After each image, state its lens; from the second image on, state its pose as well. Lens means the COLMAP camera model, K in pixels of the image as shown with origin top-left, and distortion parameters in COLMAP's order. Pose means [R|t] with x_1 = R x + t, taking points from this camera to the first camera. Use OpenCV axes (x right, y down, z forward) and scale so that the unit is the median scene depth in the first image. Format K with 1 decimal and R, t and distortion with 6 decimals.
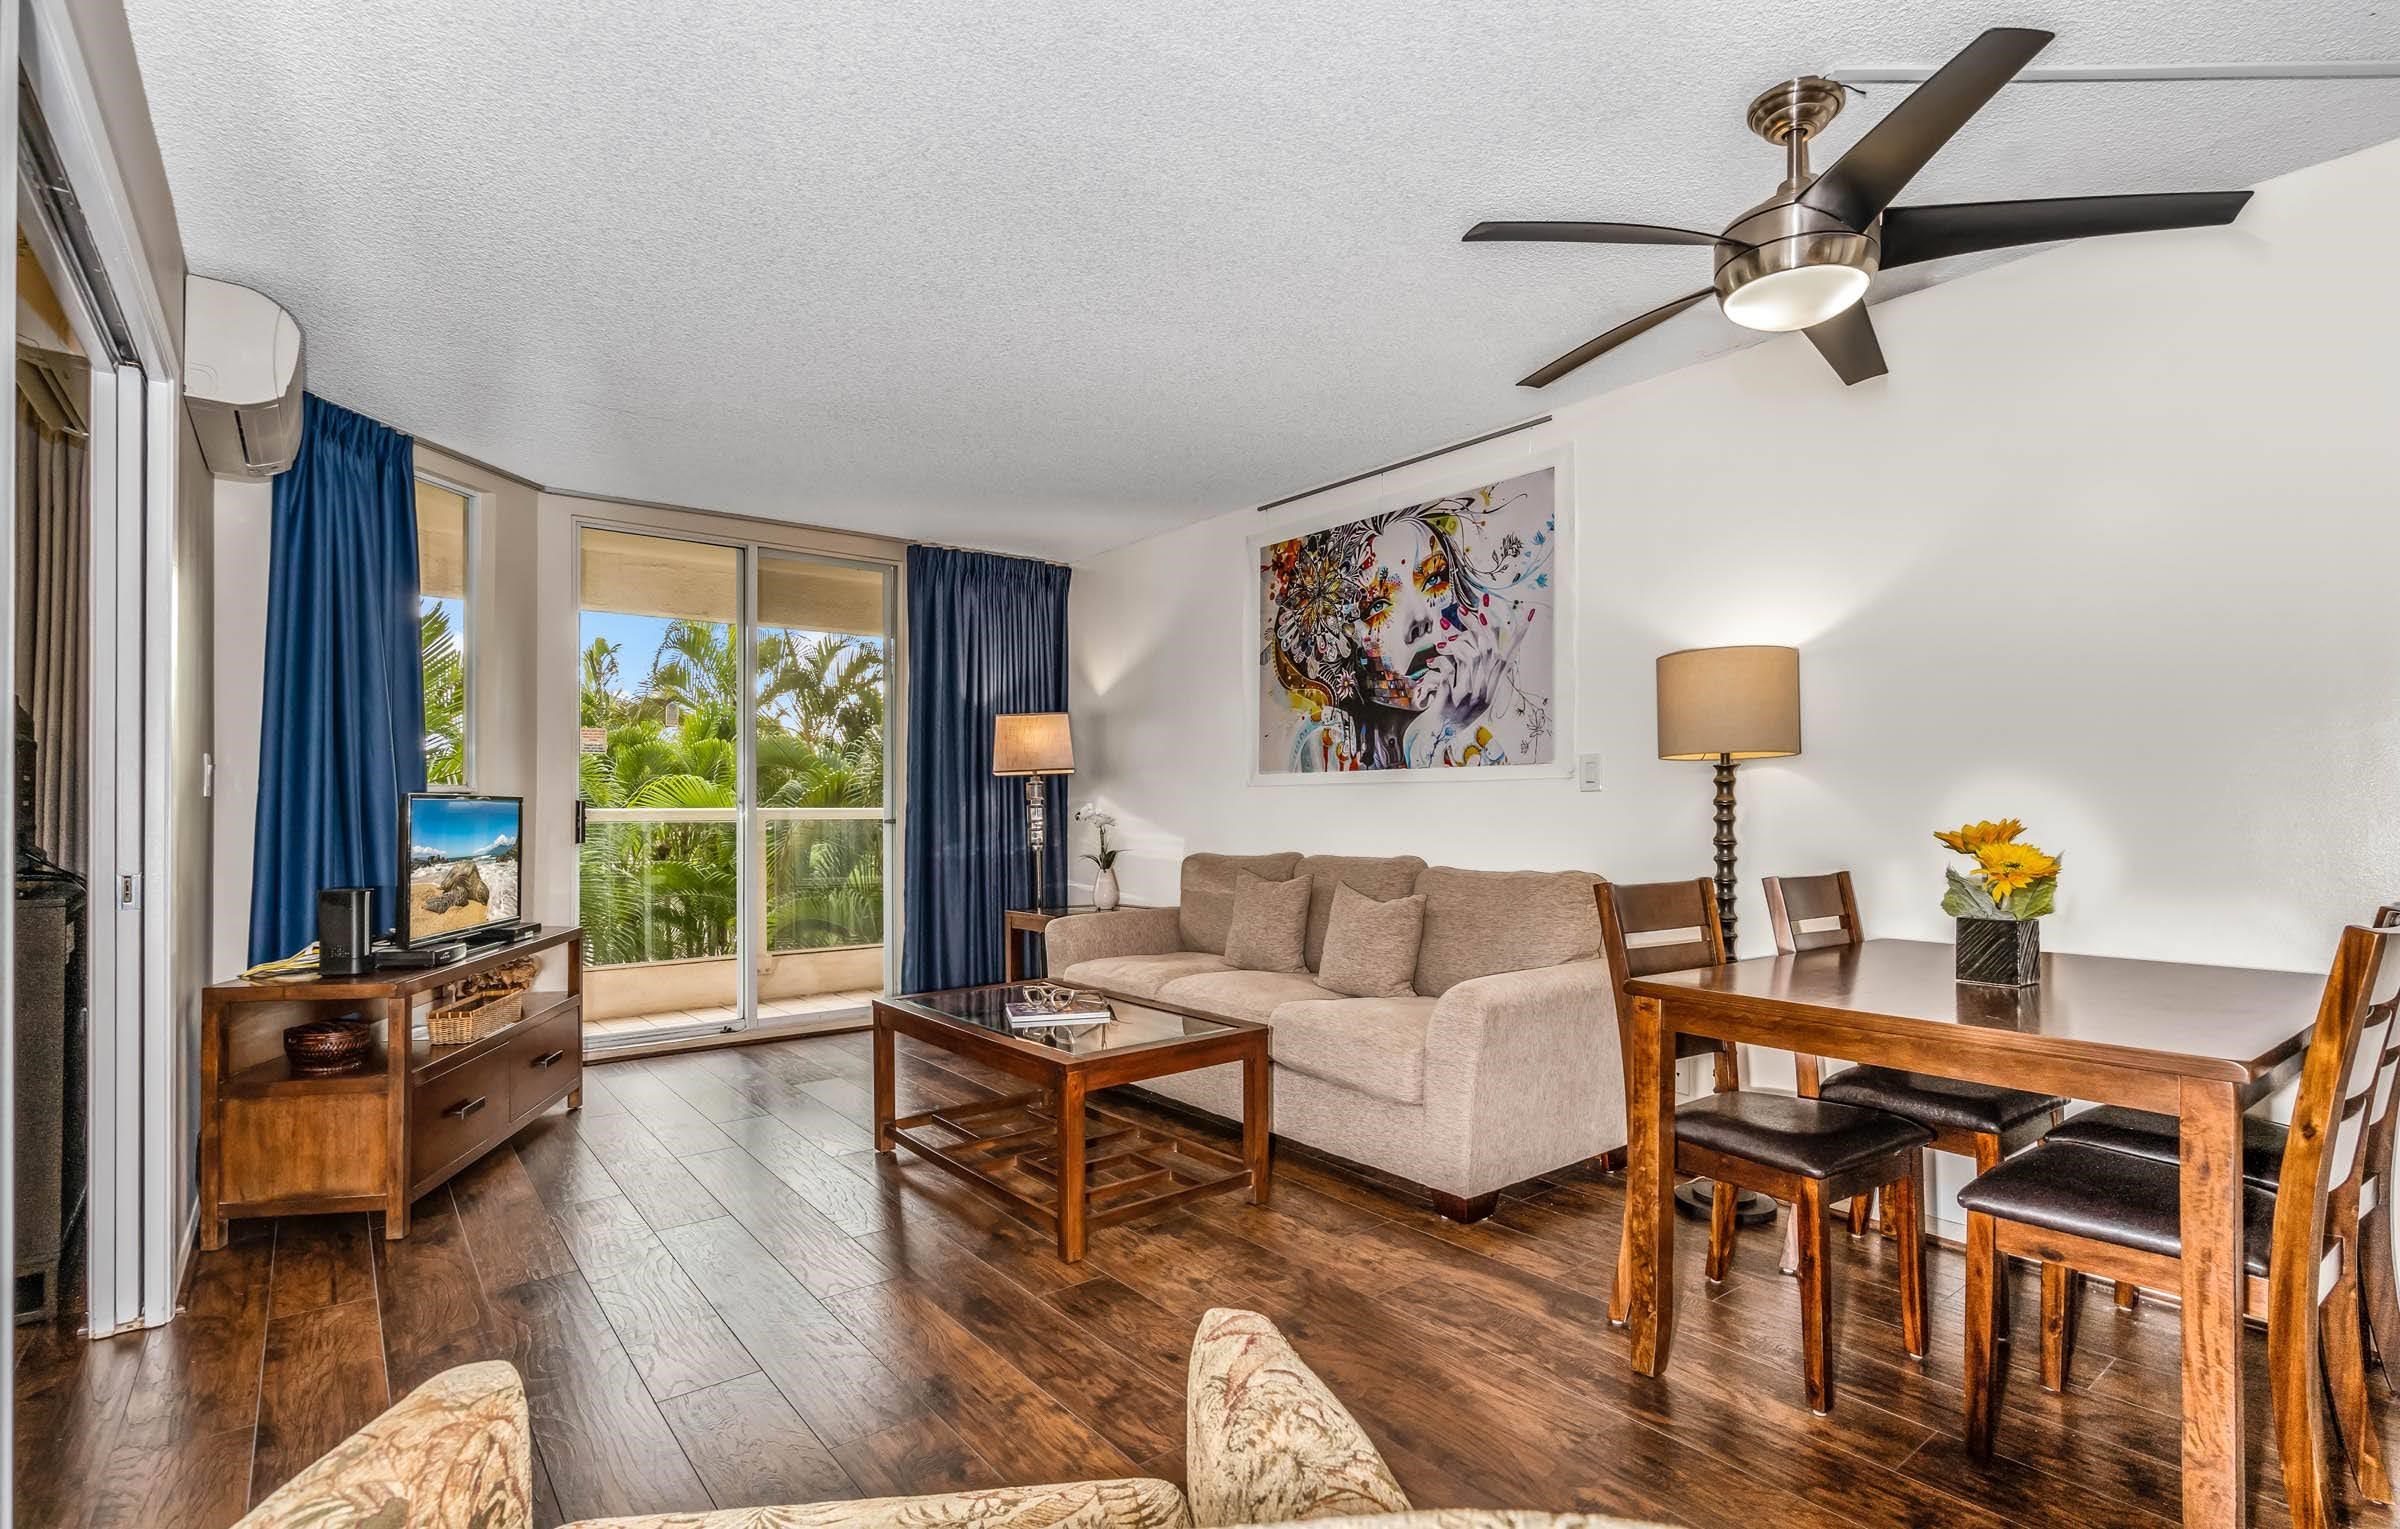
lens RADIAL K [[1079.3, 0, 1194.1], [0, 1079.3, 806.4], [0, 0, 1]] dist [-0.016796, -0.000234]
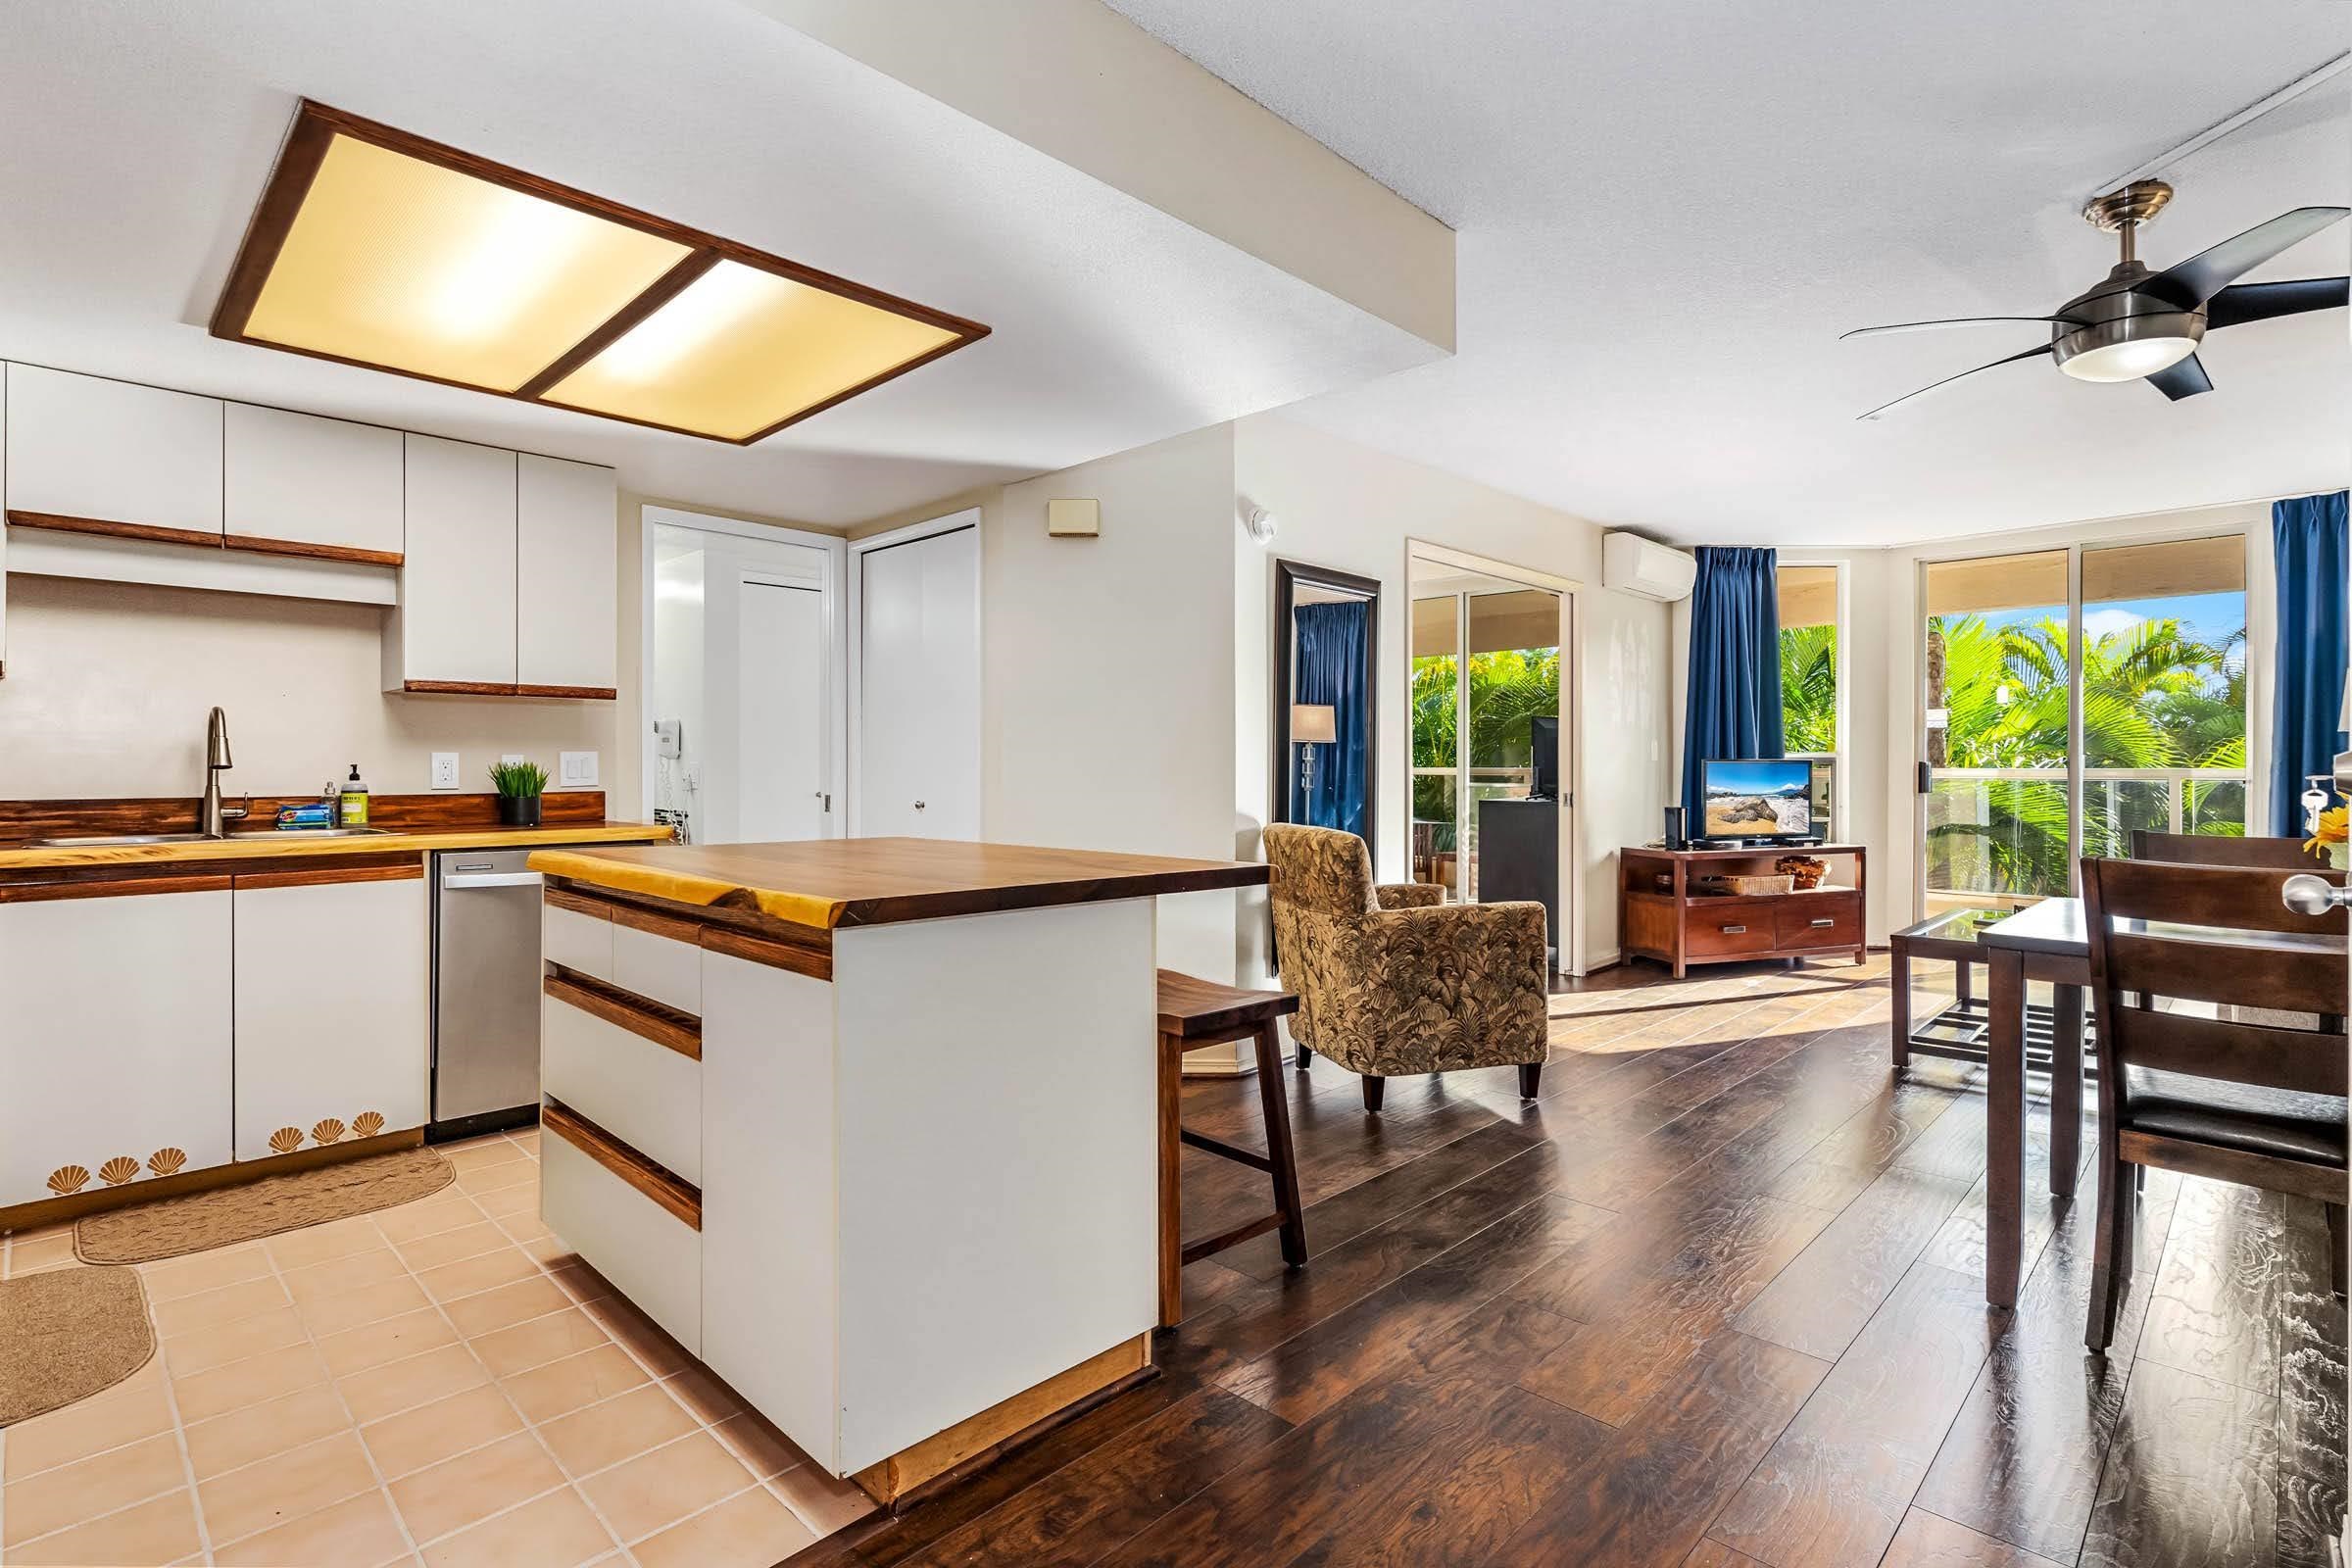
lens RADIAL K [[1140.8, 0, 1171.5], [0, 1140.8, 766.0], [0, 0, 1]] dist [-0.023994, 0.001833]
pose [[0.095646, -0.001476, -0.995414, 0.847677], [-0.001184, 0.999998, -0.001596, 0.002399], [0.995415, 0.001331, 0.095645, -0.130199]]
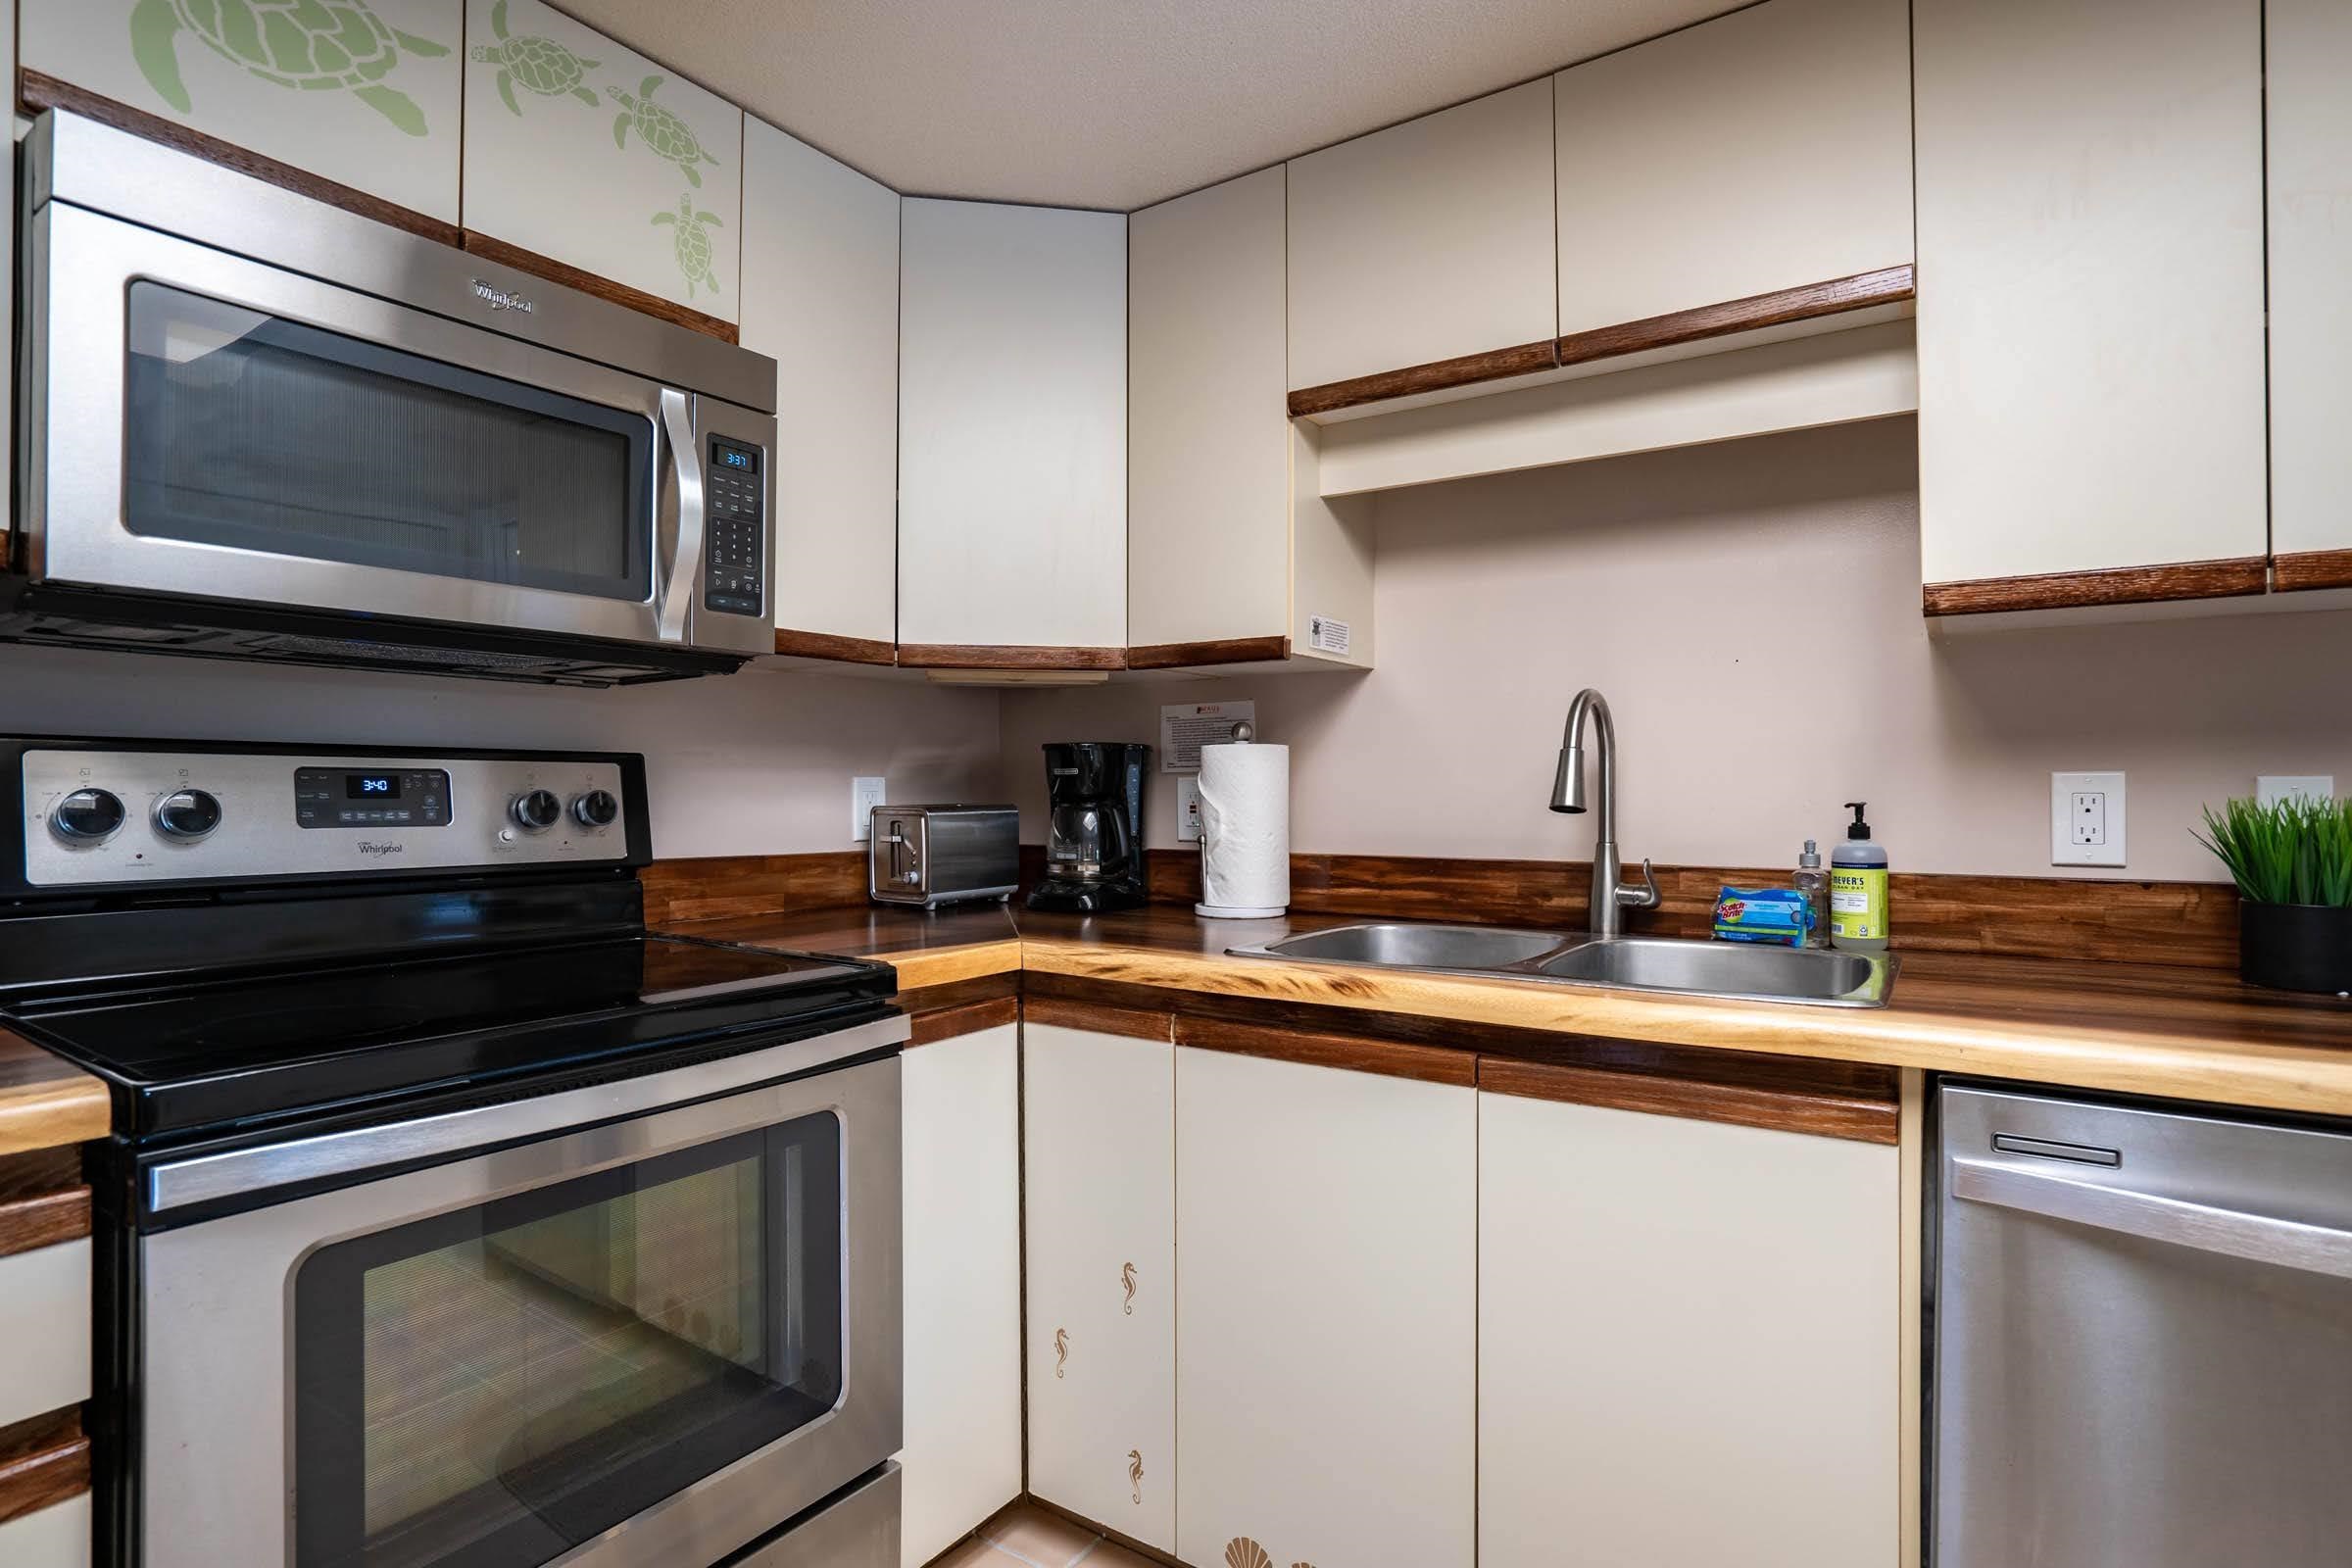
lens RADIAL K [[1140.8, 0, 1226.5], [0, 1140.8, 778.8], [0, 0, 1]] dist [-0.023994, 0.001833]
pose [[-0.956566, -0.002218, -0.291508, 0.276615], [0.000032, 0.999970, -0.007714, -0.004253], [0.291517, -0.007388, -0.956537, -0.354286]]
